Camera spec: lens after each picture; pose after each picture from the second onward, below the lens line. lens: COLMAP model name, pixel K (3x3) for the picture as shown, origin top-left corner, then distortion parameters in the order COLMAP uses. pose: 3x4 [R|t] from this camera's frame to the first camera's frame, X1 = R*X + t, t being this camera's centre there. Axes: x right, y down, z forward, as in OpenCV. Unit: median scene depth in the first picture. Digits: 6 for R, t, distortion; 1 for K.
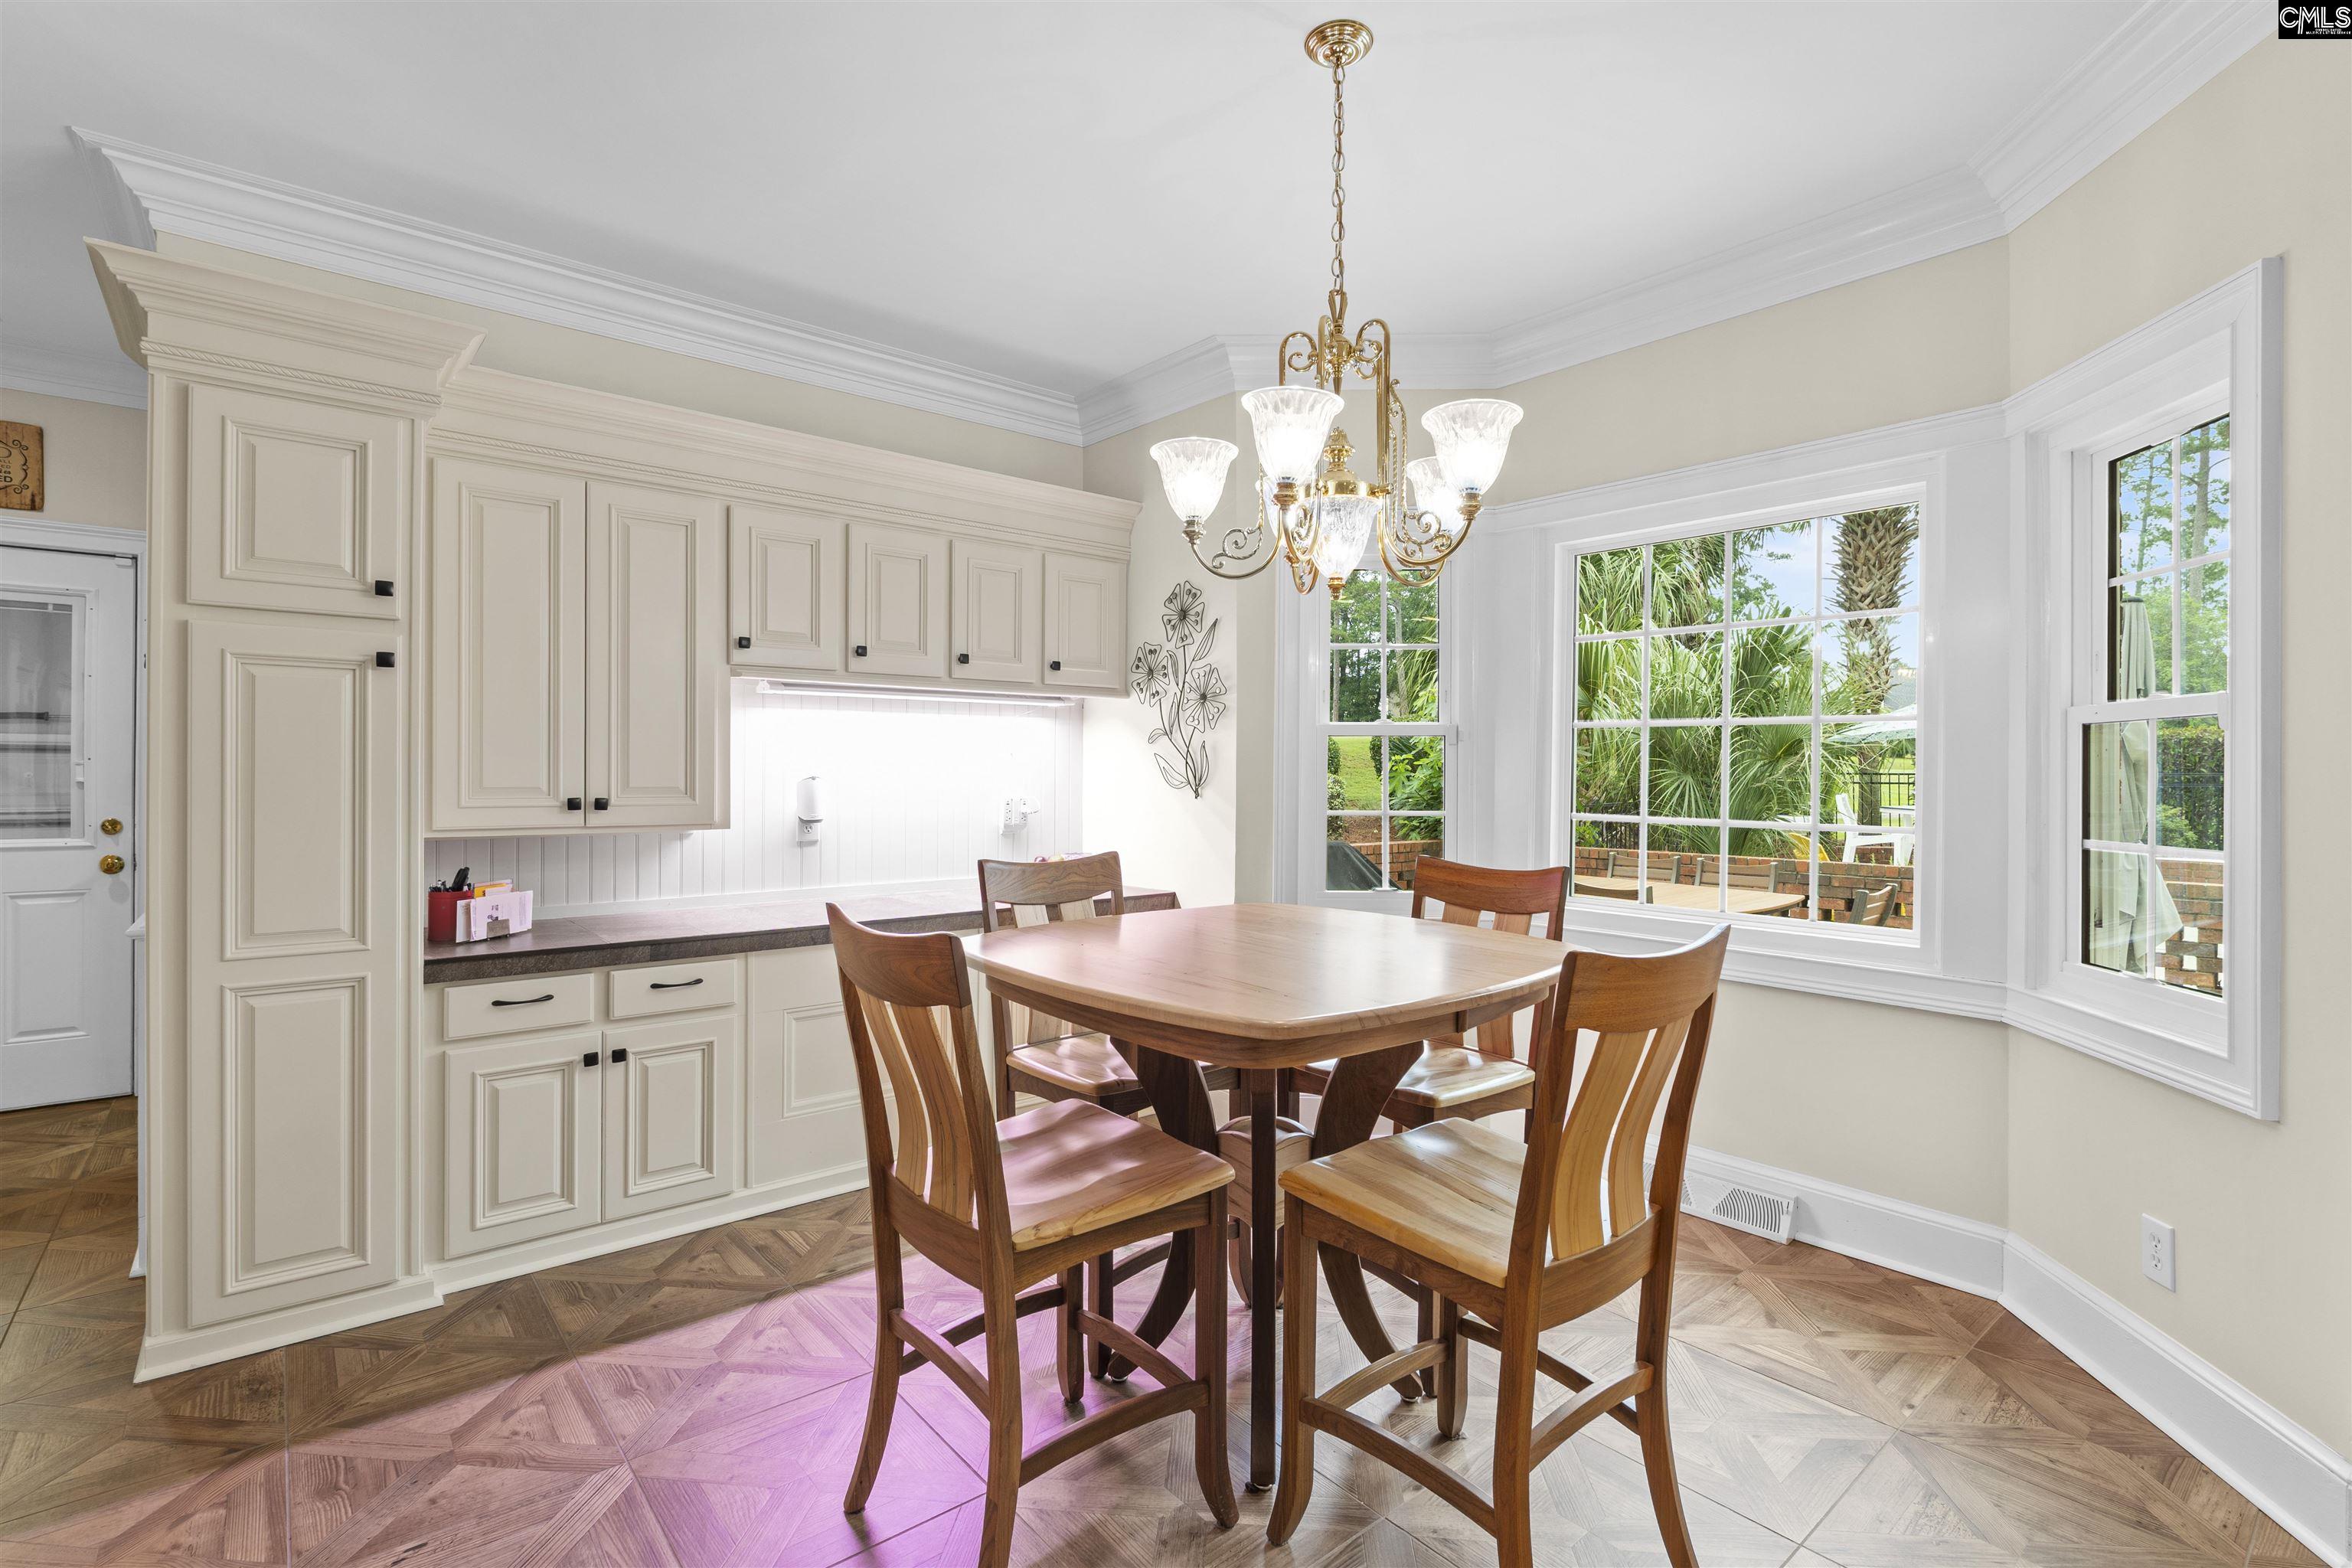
lens RADIAL K [[1082.3, 0, 1175.9], [0, 1082.3, 788.0], [0, 0, 1]] dist [-0.007137, 0.000637]
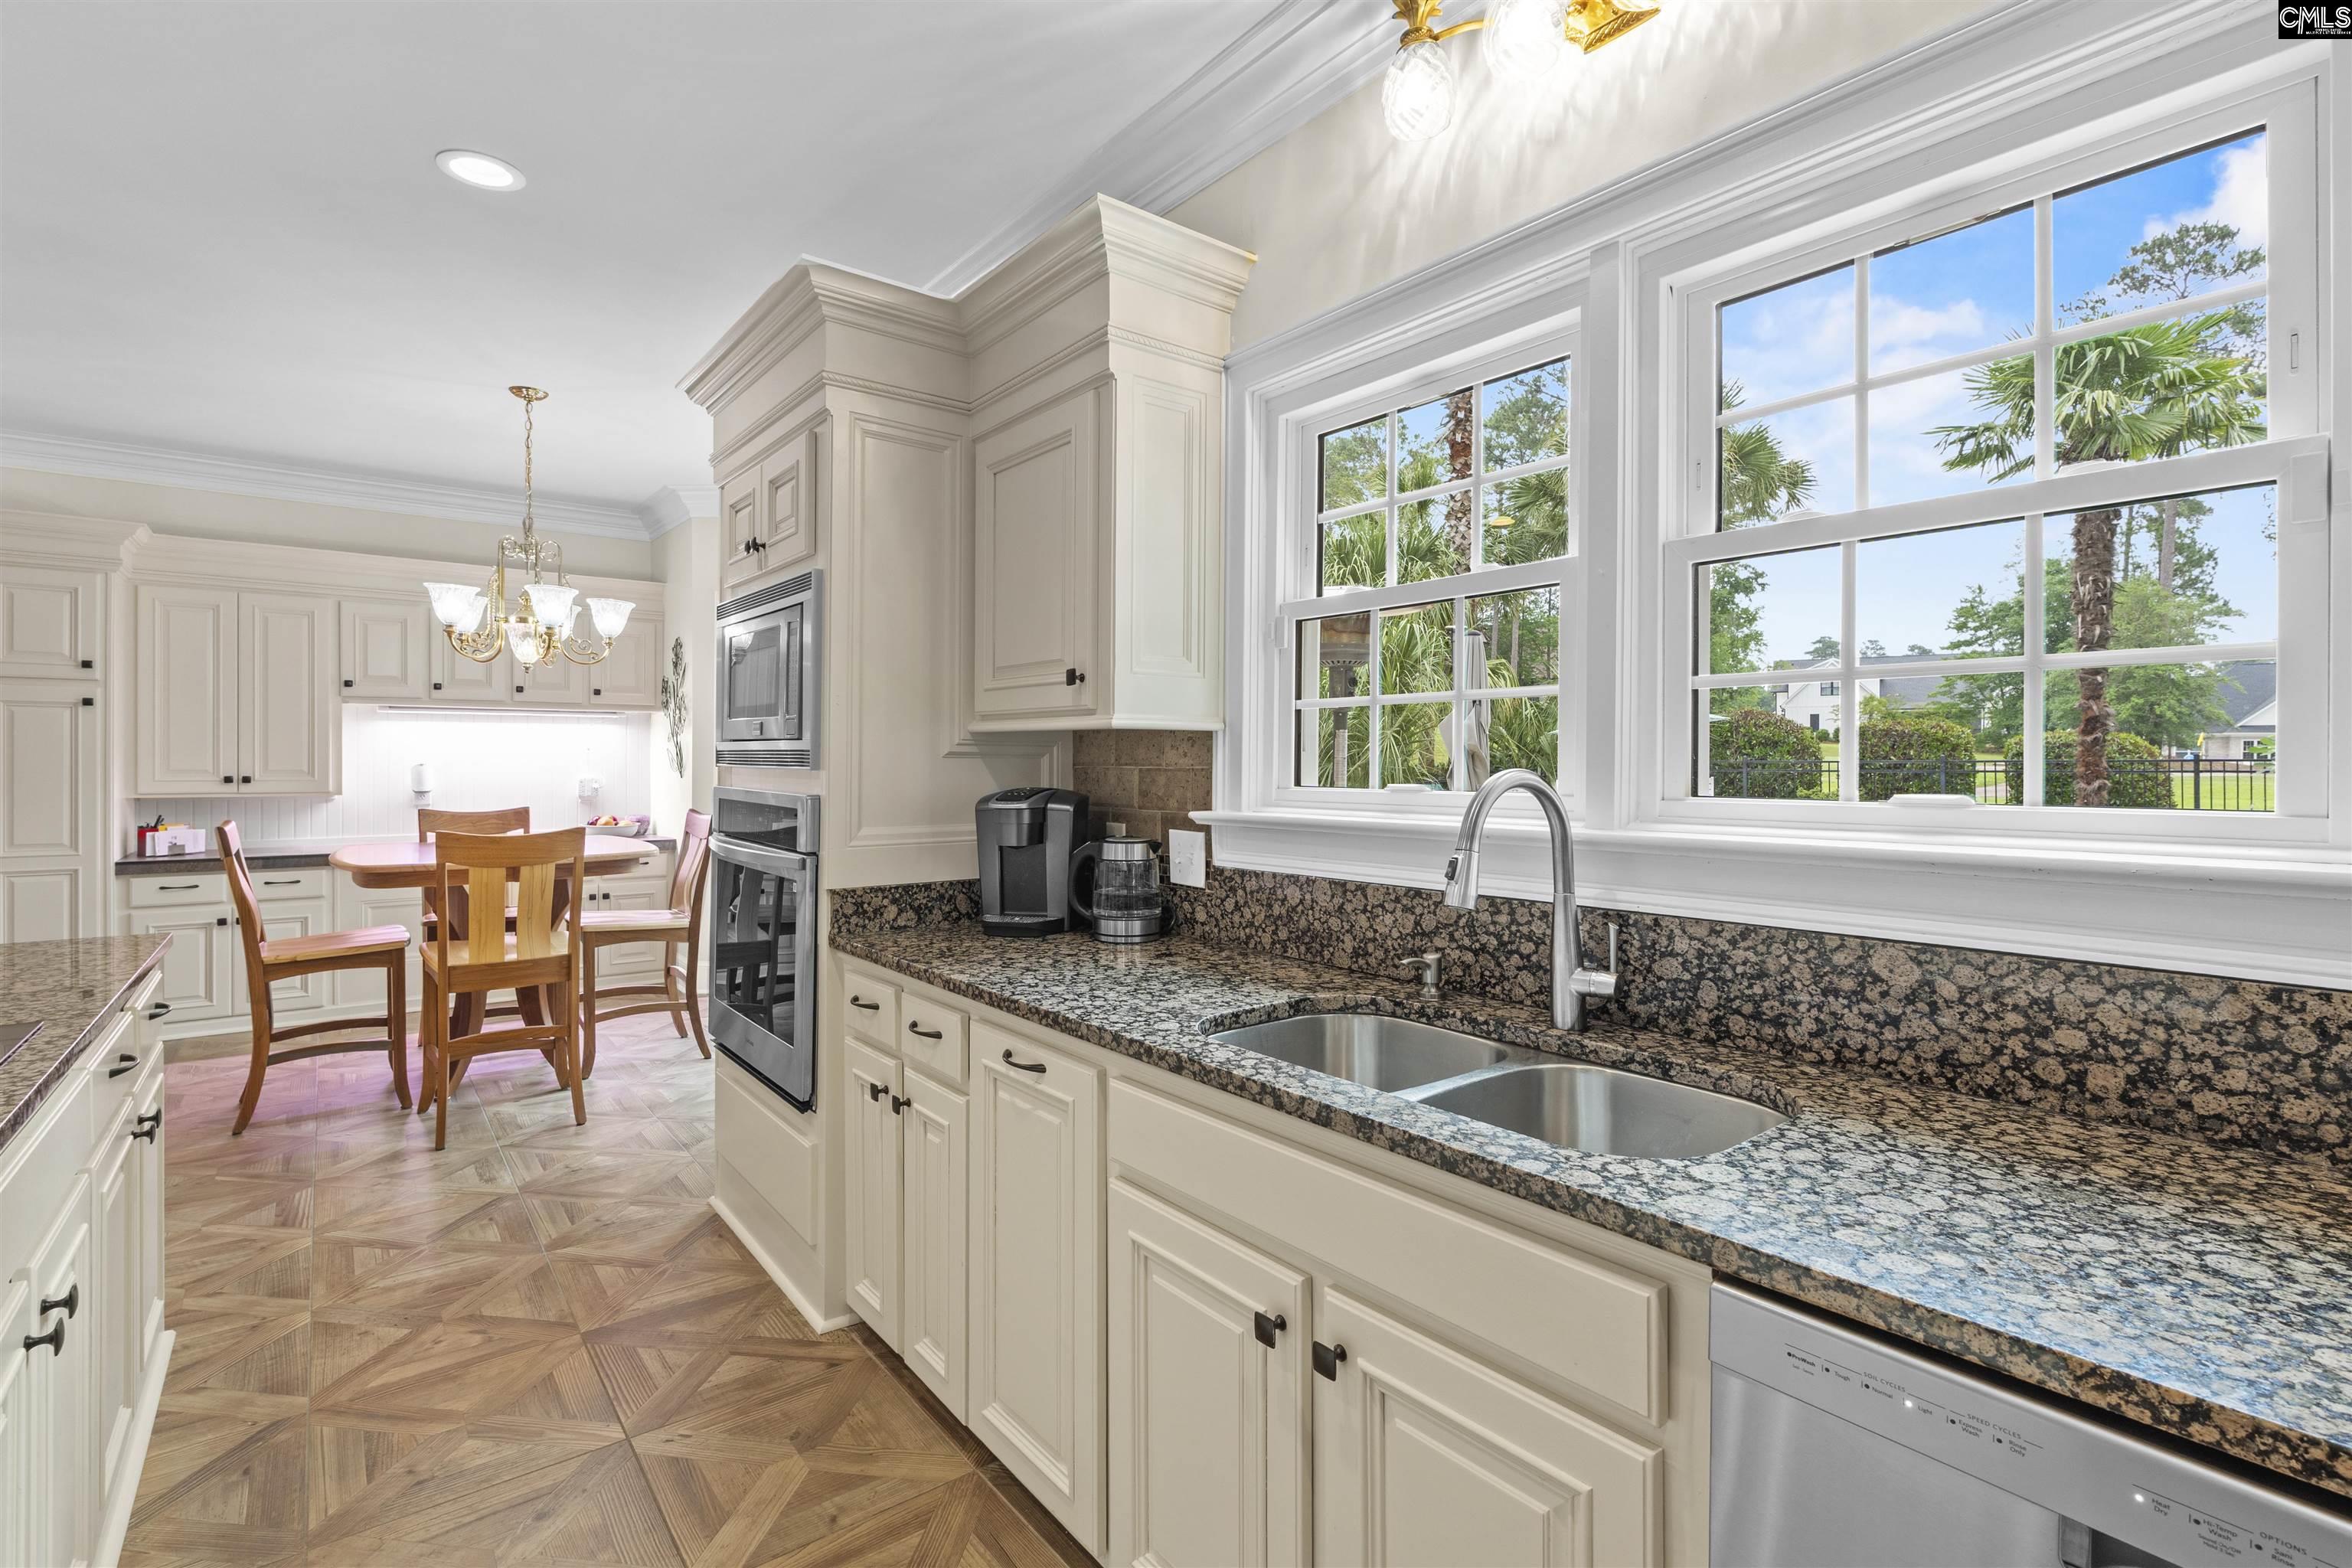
lens RADIAL K [[1082.3, 0, 1176.4], [0, 1082.3, 776.6], [0, 0, 1]] dist [-0.007137, 0.000637]
pose [[0.997718, 0.004061, -0.067404, 1.069567], [-0.003820, 0.999986, 0.003712, -0.002025], [0.067418, -0.003446, 0.997719, -0.619888]]
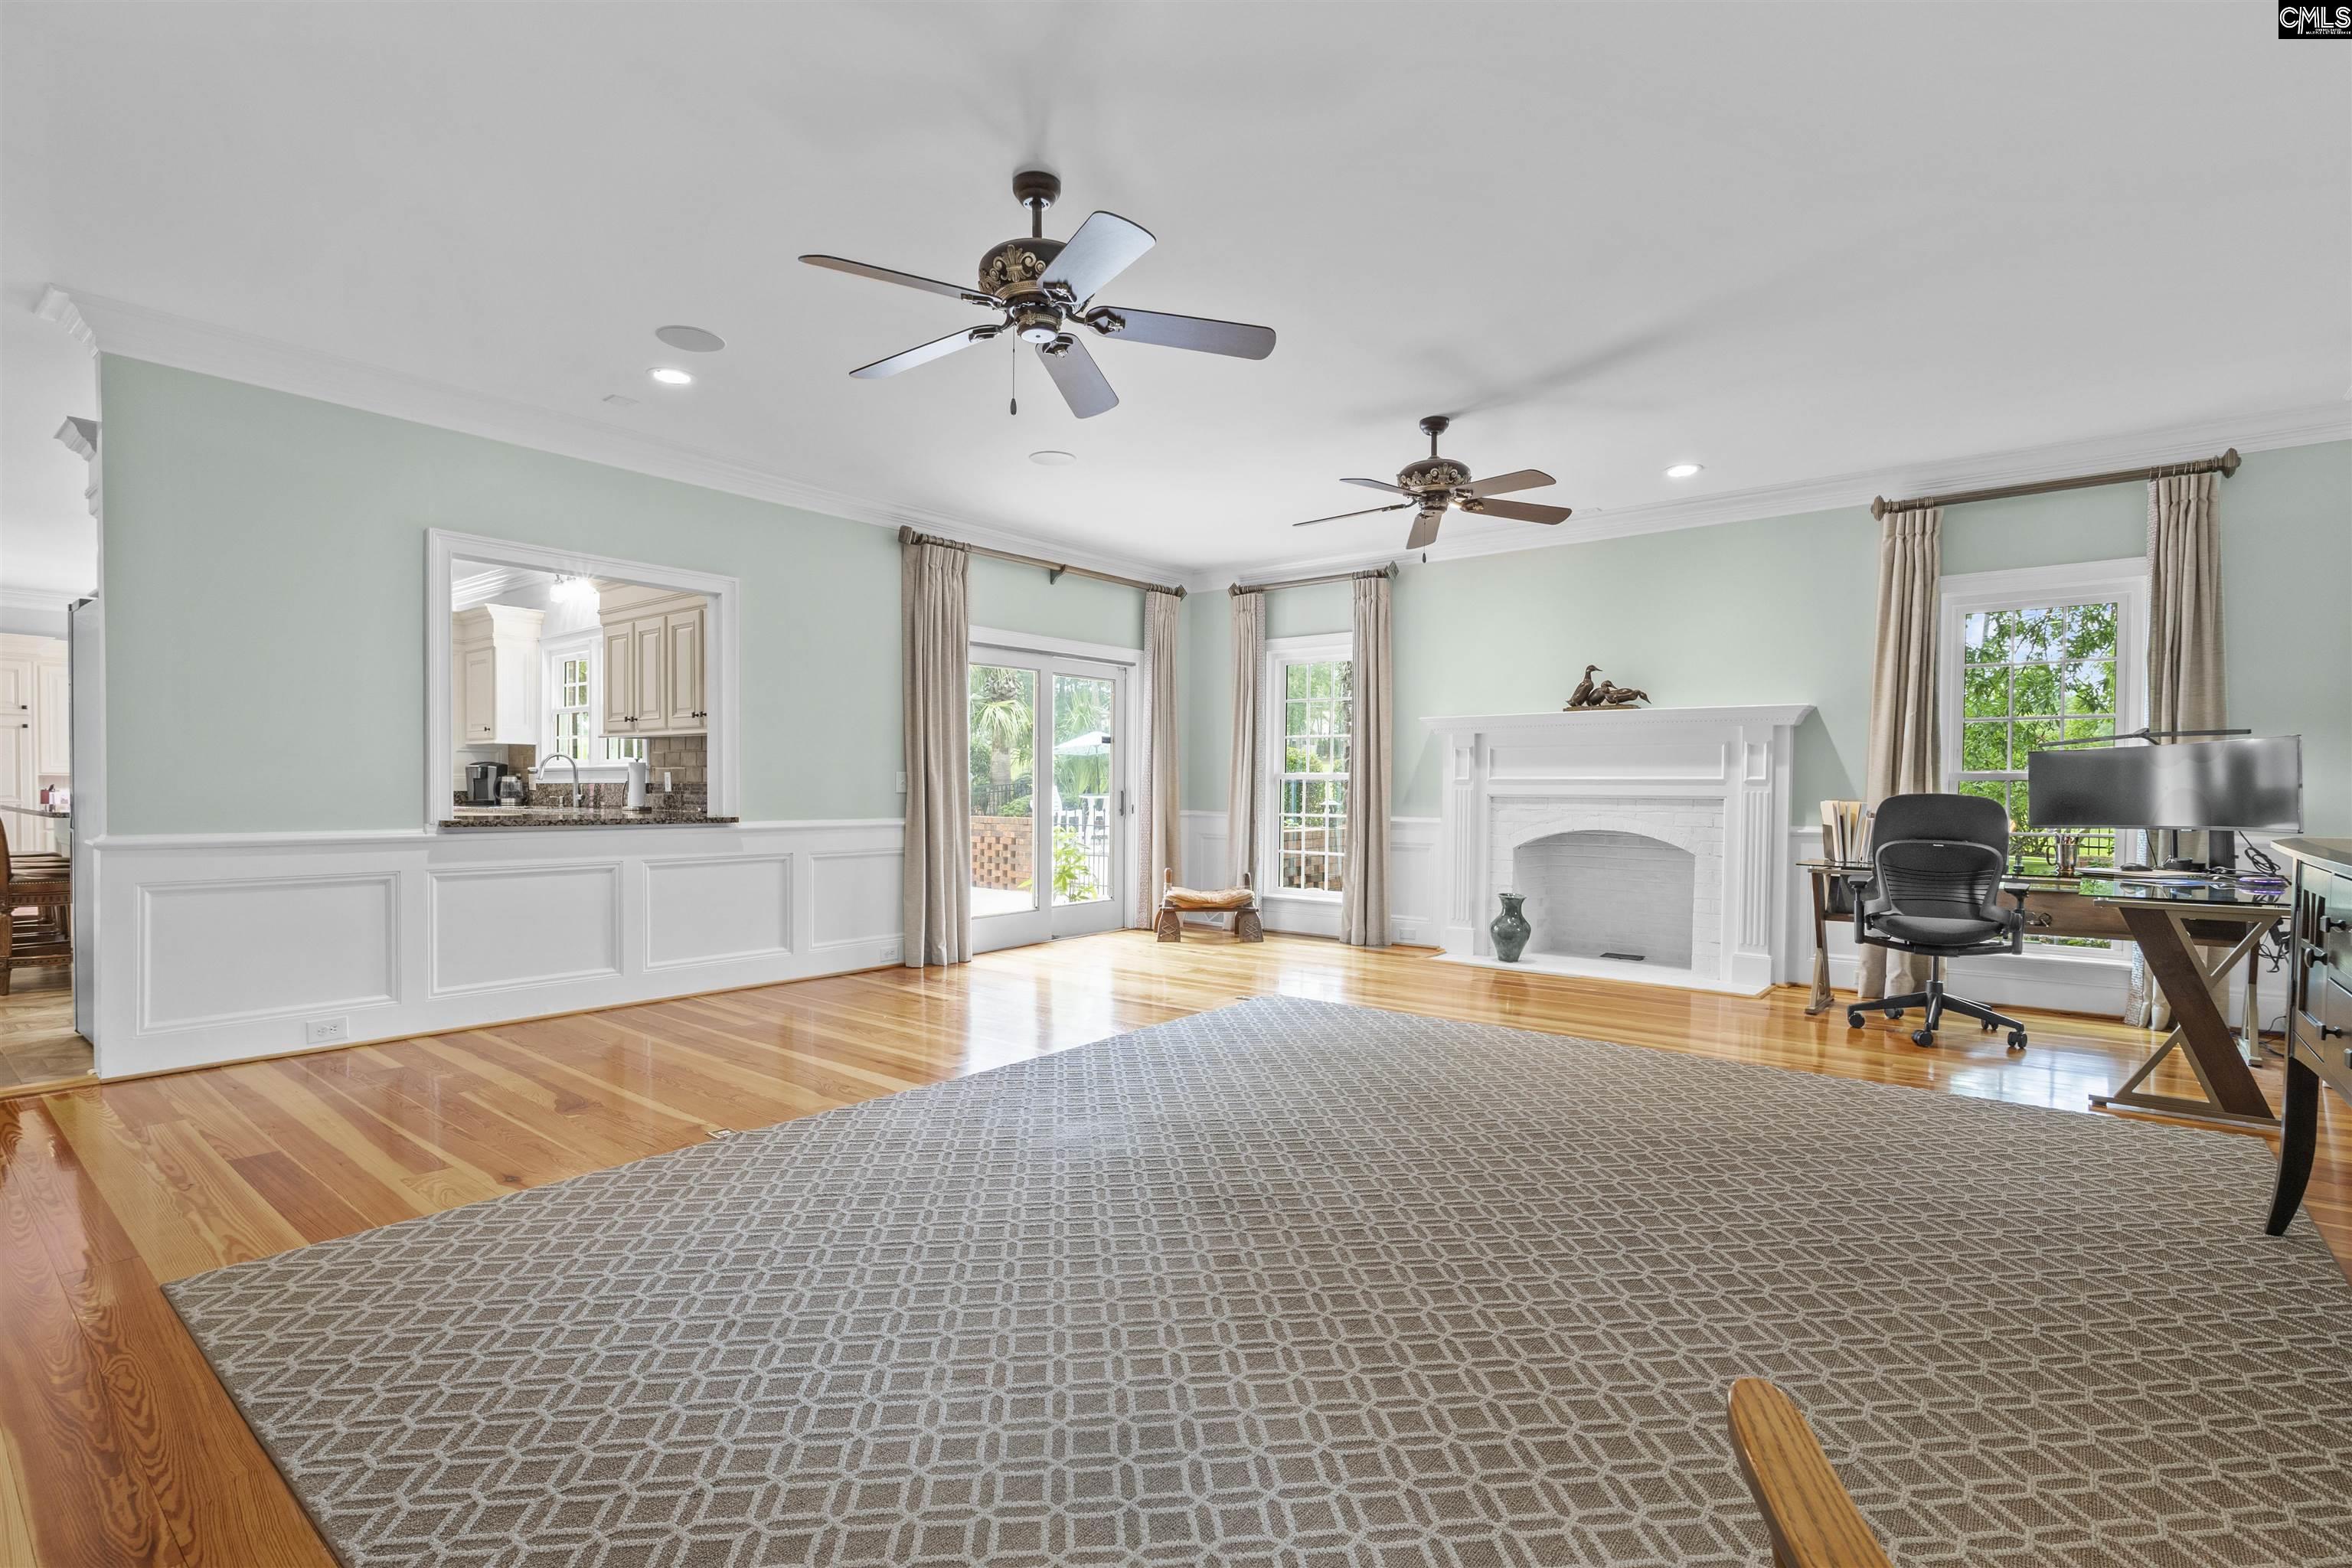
lens RADIAL K [[1082.3, 0, 1163.9], [0, 1082.3, 790.1], [0, 0, 1]] dist [-0.007137, 0.000637]
pose [[0.988810, -0.002368, 0.149161, 2.193954], [0.000647, 0.999933, 0.011591, 0.051947], [-0.149178, -0.011365, 0.988745, -2.746579]]
